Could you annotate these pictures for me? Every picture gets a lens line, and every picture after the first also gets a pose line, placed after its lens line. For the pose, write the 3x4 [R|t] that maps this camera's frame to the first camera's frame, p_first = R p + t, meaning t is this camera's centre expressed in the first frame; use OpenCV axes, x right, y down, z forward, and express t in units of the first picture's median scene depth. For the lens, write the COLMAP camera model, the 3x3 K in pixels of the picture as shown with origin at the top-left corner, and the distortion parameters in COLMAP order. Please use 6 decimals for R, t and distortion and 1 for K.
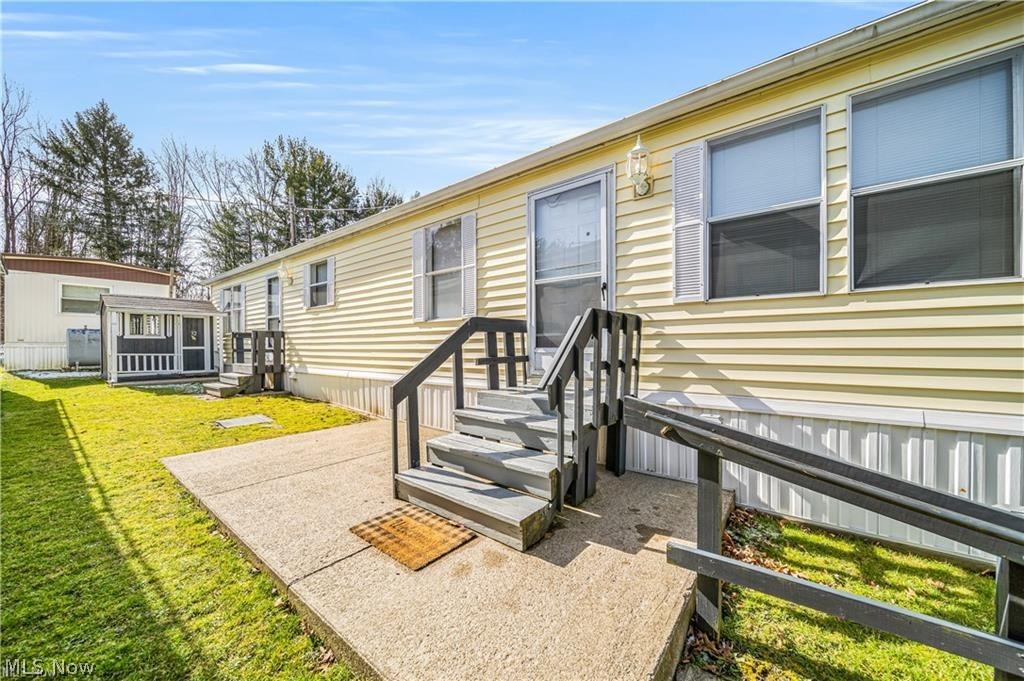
lens RADIAL K [[362.5, 0, 514.1], [0, 362.5, 347.1], [0, 0, 1]] dist [0.001657, -0.001487]
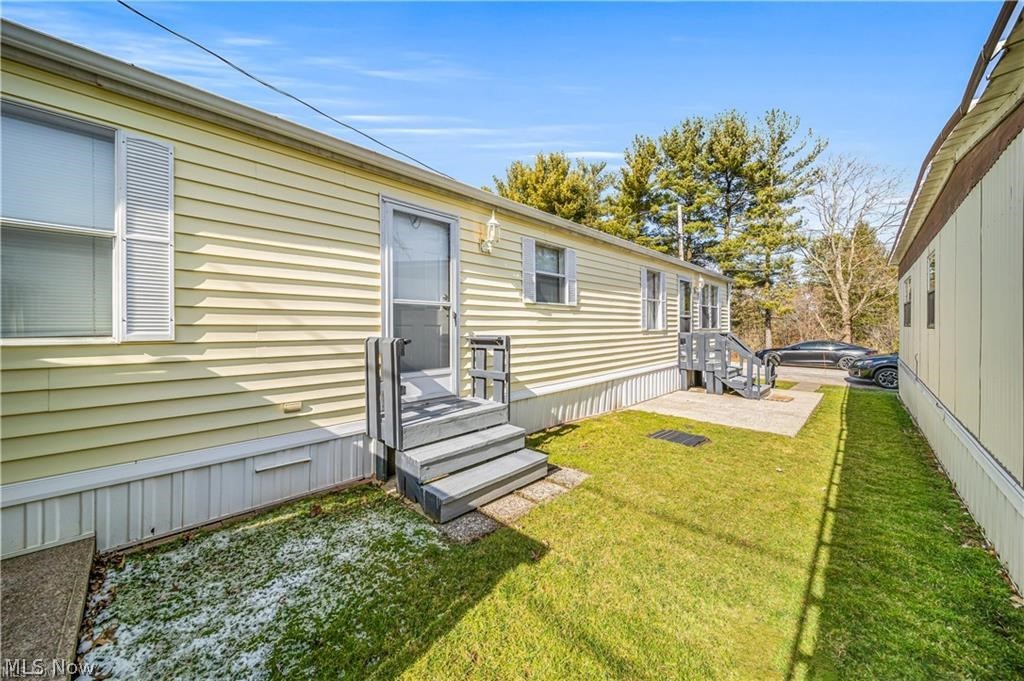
lens RADIAL K [[362.5, 0, 508.4], [0, 362.5, 329.7], [0, 0, 1]] dist [0.001657, -0.001487]
pose [[0.132357, -0.000746, 0.991202, -0.272500], [0.011288, 0.999936, -0.000755, -0.012029], [-0.991138, 0.011289, 0.132357, 0.207424]]
